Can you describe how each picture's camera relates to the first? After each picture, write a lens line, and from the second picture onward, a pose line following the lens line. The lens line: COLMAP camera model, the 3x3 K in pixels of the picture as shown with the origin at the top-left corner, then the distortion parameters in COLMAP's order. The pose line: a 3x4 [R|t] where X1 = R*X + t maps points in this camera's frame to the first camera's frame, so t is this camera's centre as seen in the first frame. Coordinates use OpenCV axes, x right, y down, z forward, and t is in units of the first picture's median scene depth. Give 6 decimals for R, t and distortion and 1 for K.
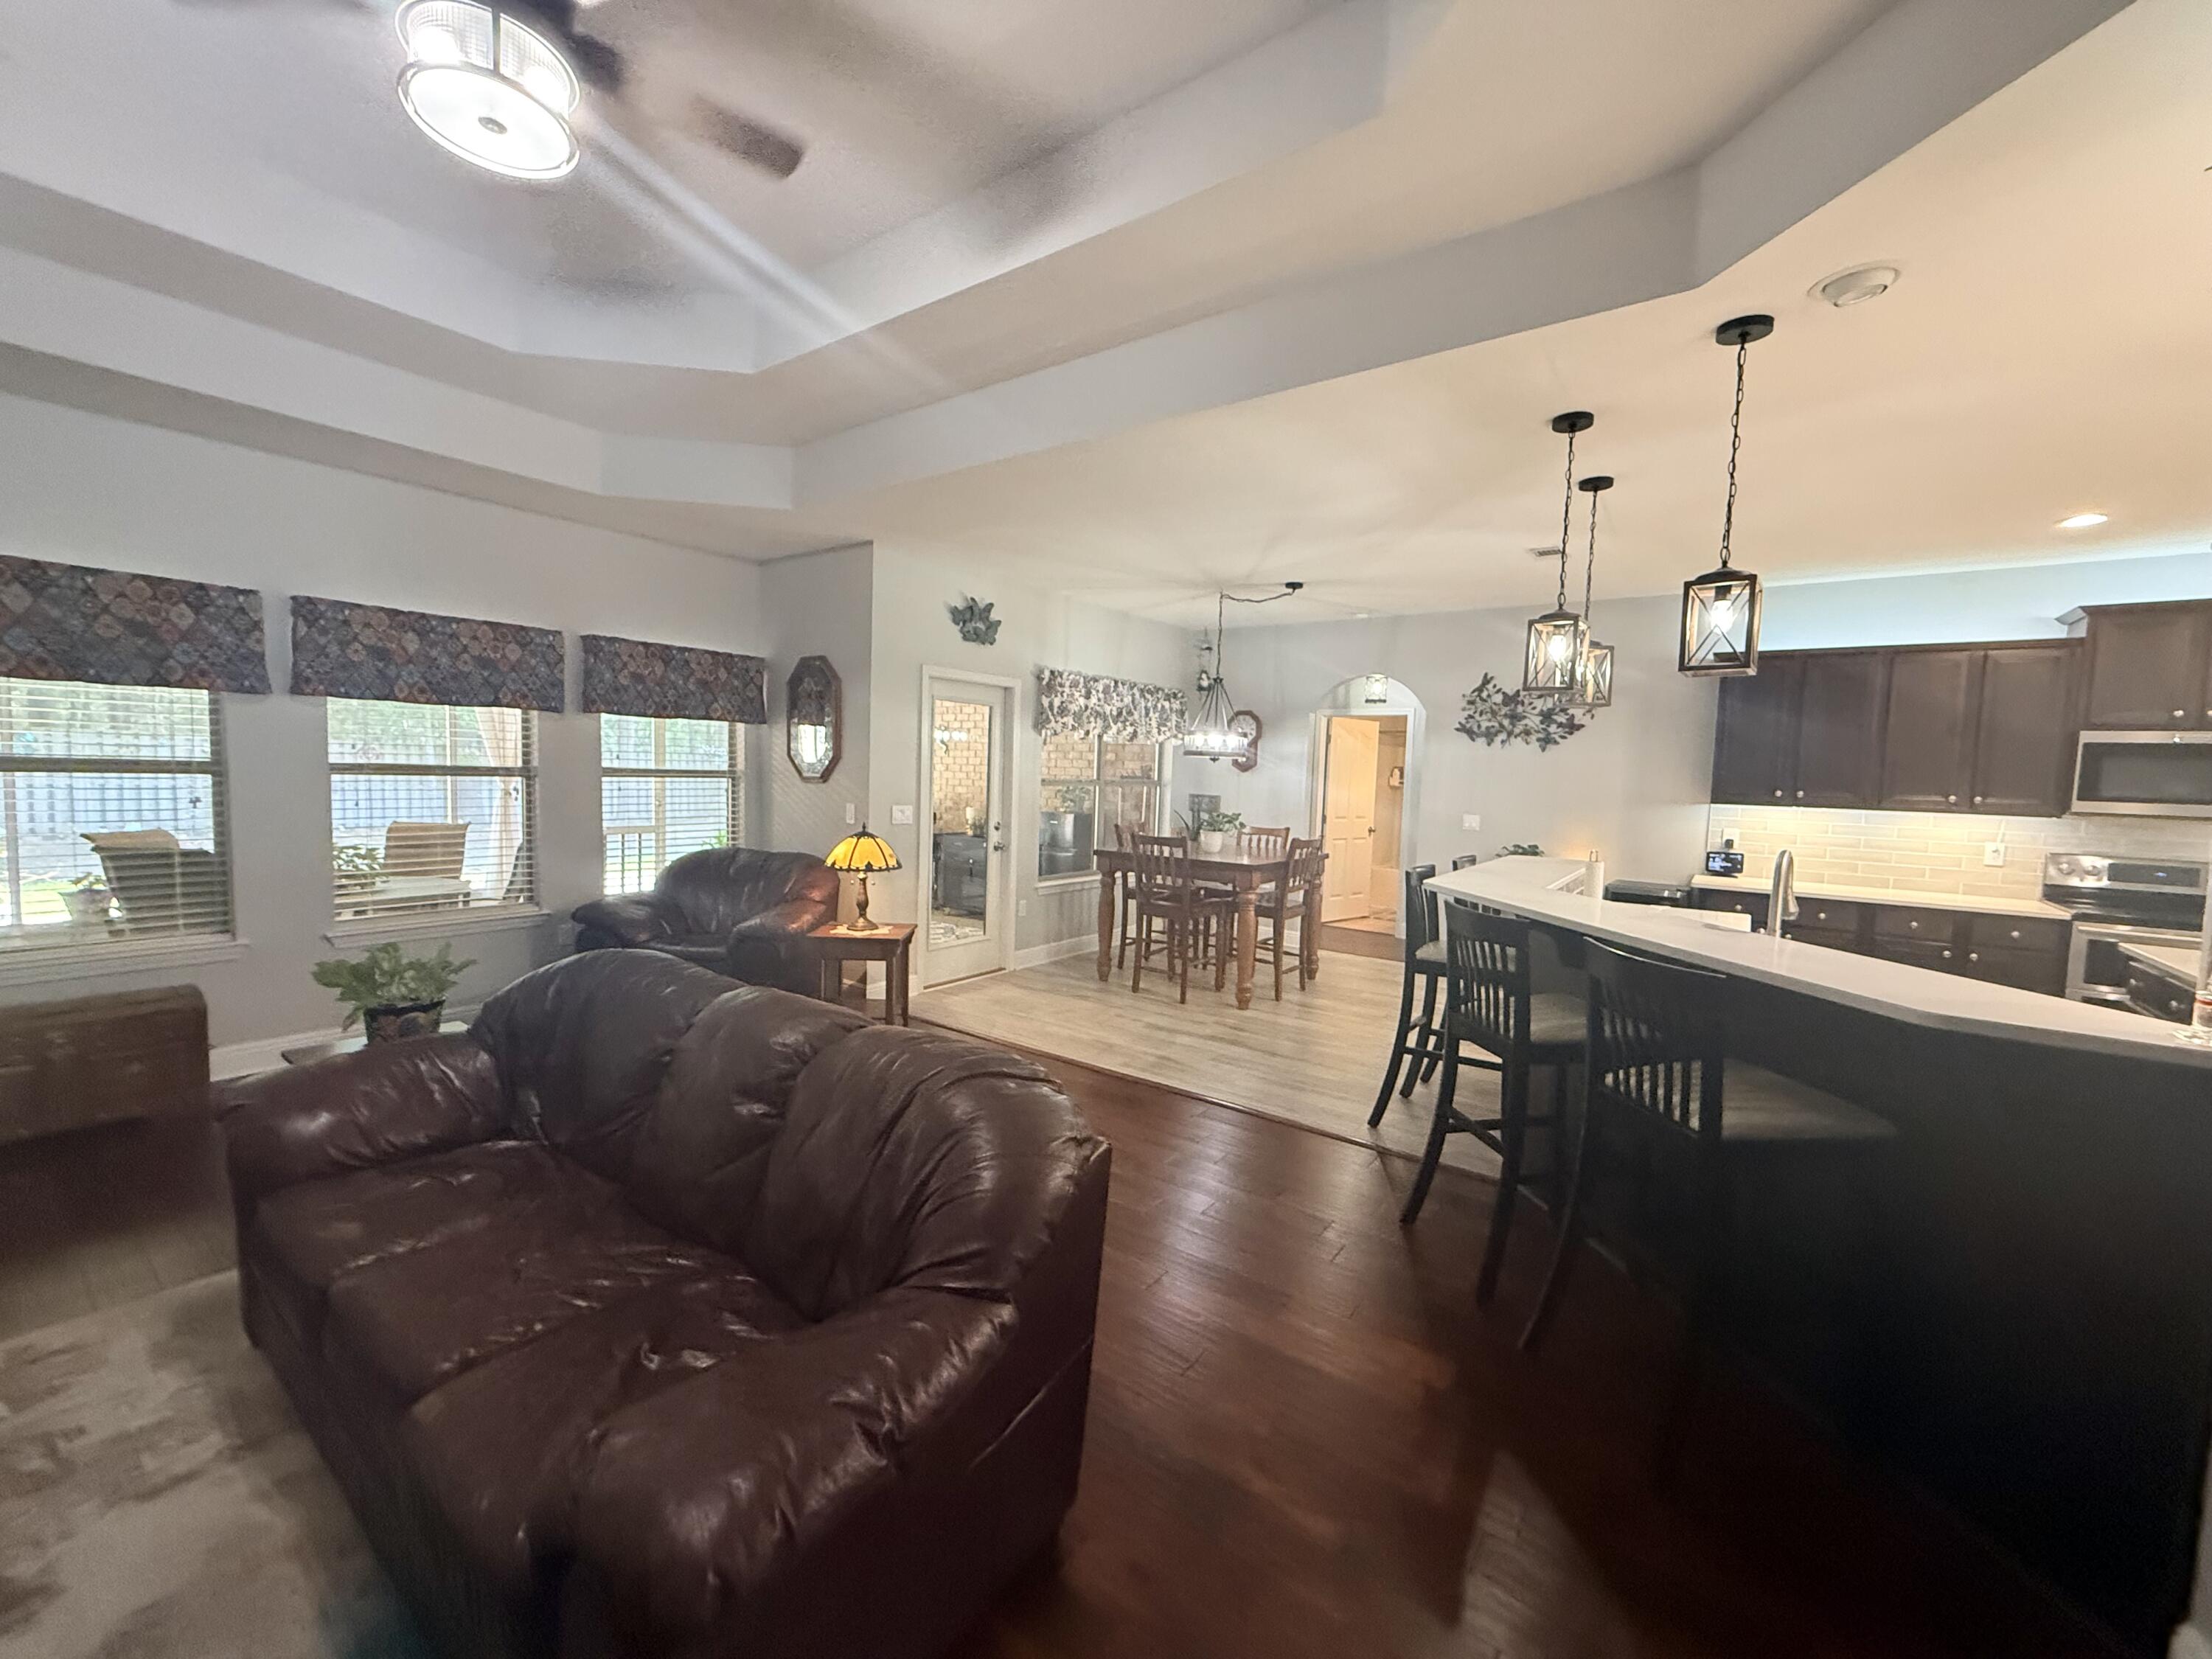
lens RADIAL K [[891.3, 0, 1106.0], [0, 891.3, 829.5], [0, 0, 1]] dist [-0.001708, -0.000547]
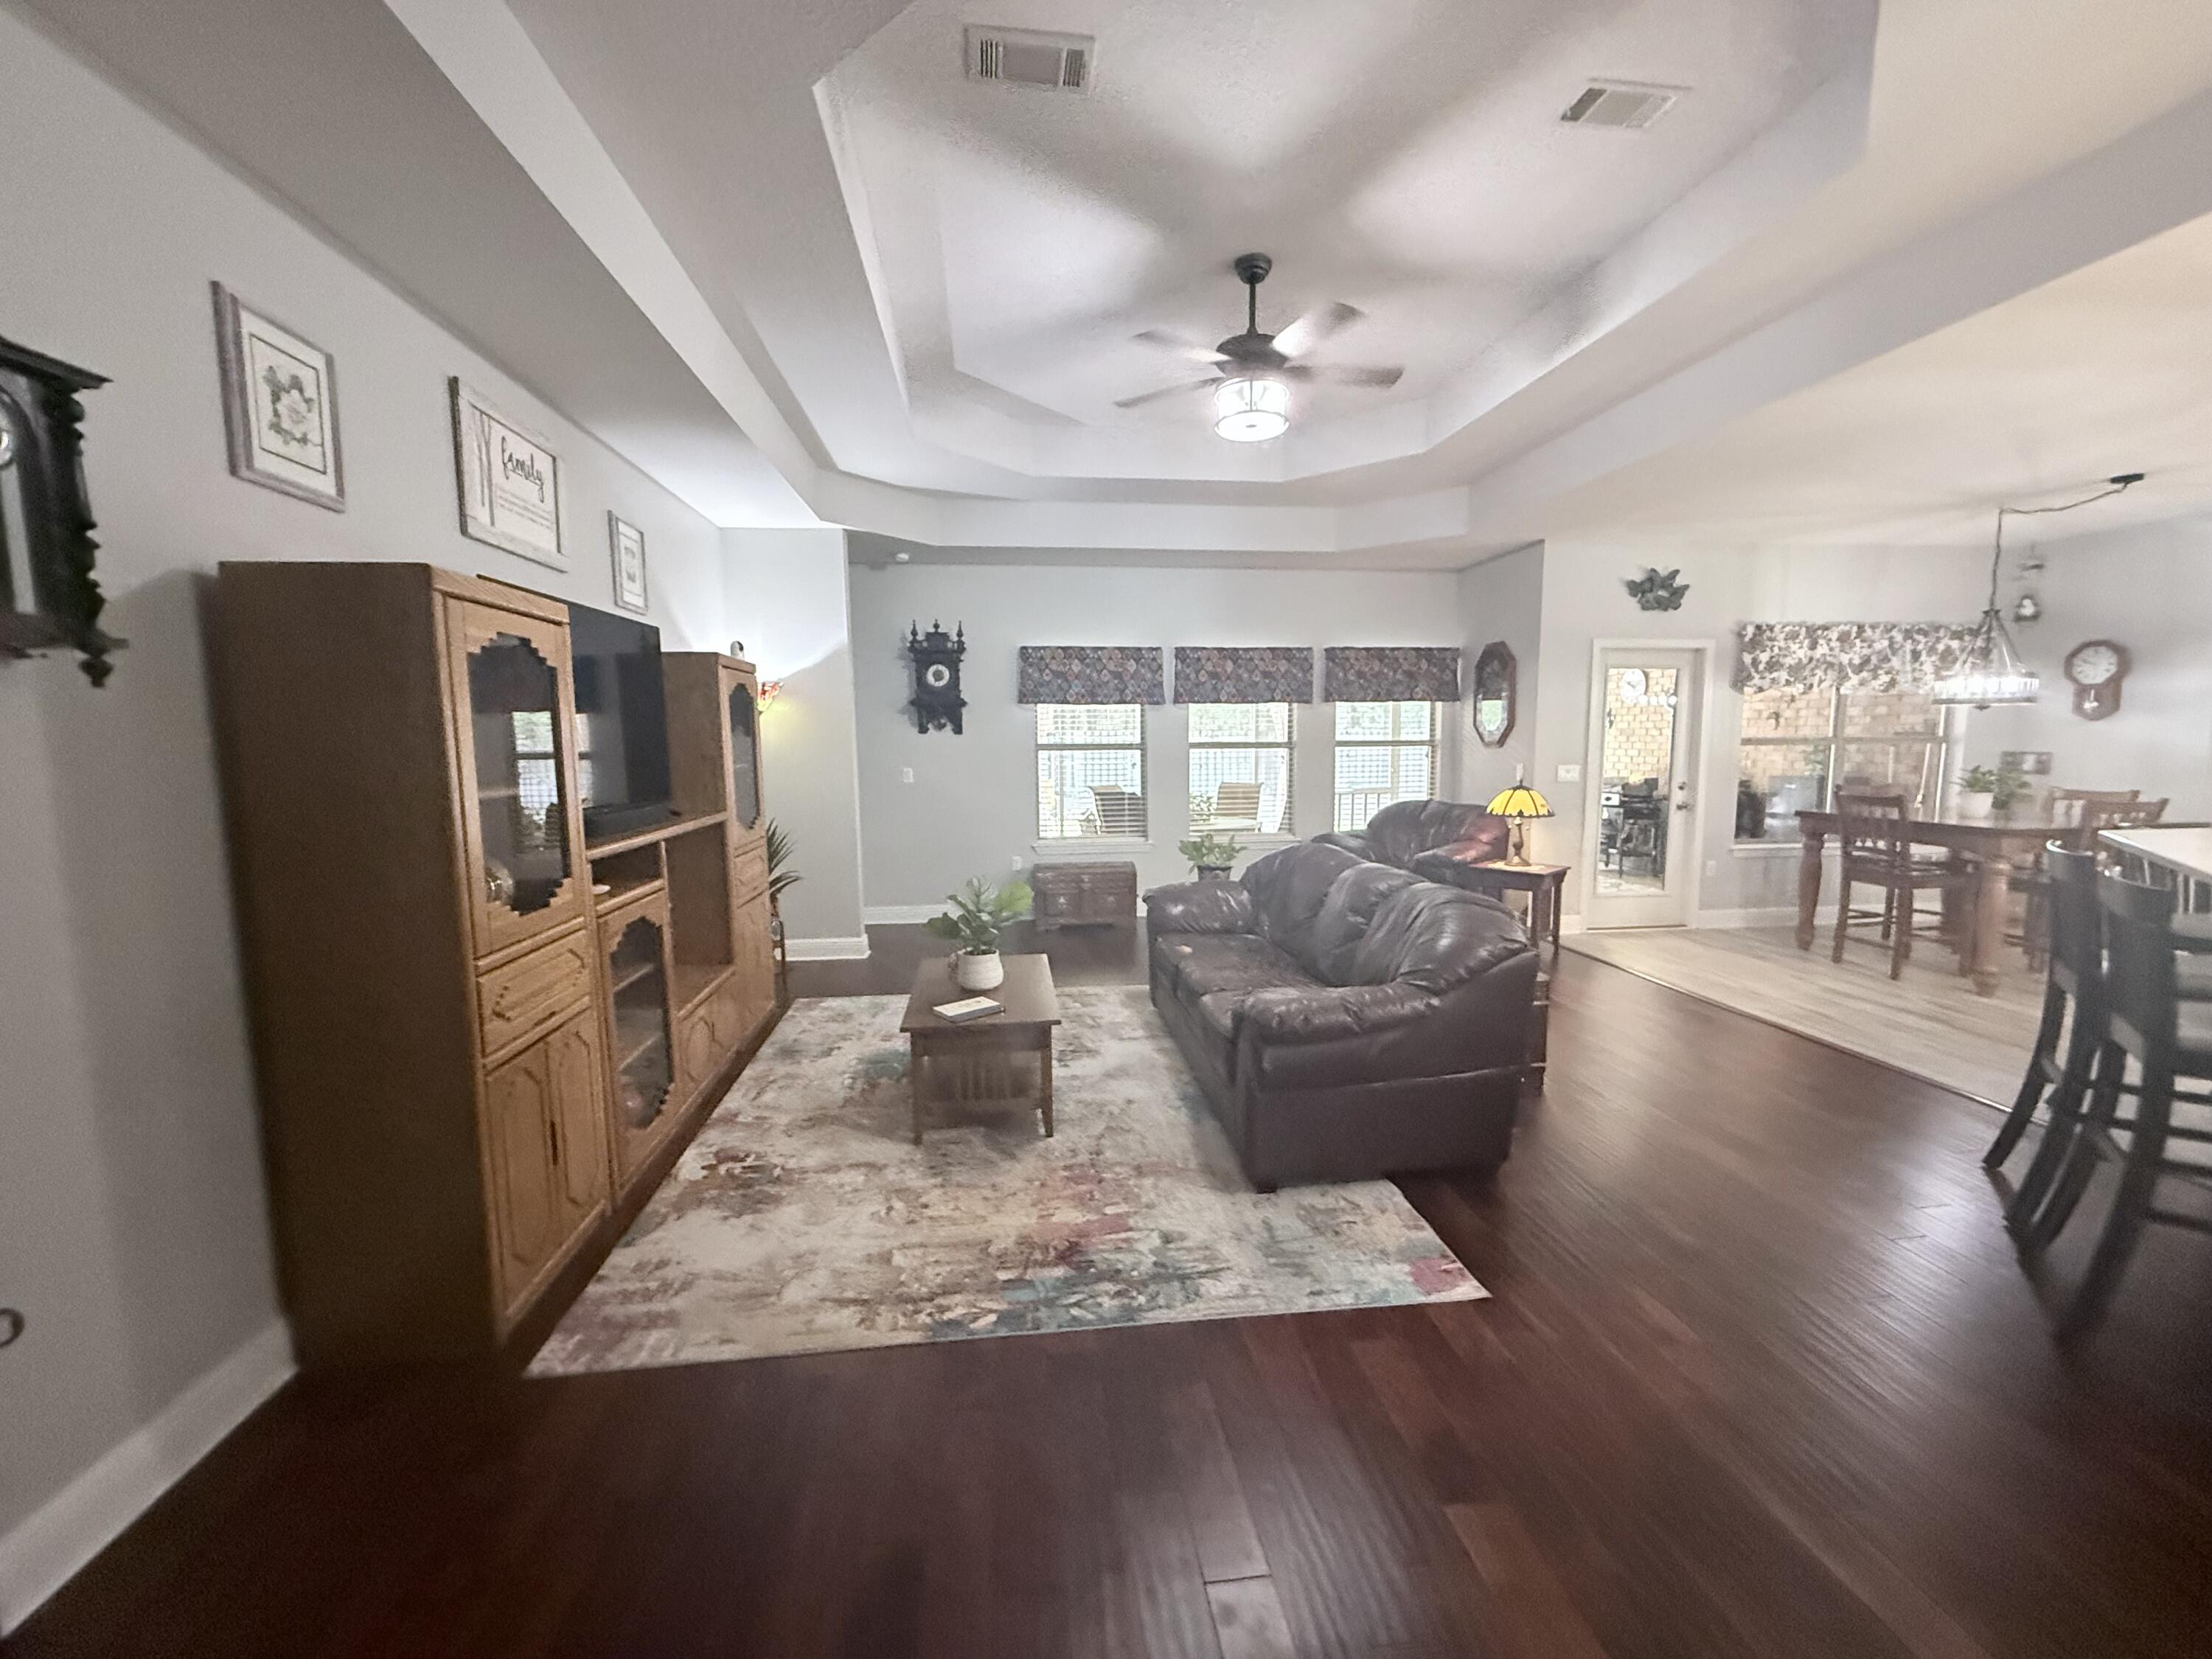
lens RADIAL K [[891.3, 0, 1106.0], [0, 891.3, 829.5], [0, 0, 1]] dist [-0.001708, -0.000547]
pose [[0.684884, 0.038321, -0.727643, 0.193569], [-0.018208, 0.999204, 0.035485, 0.025098], [0.728424, -0.011055, 0.685037, -0.209450]]
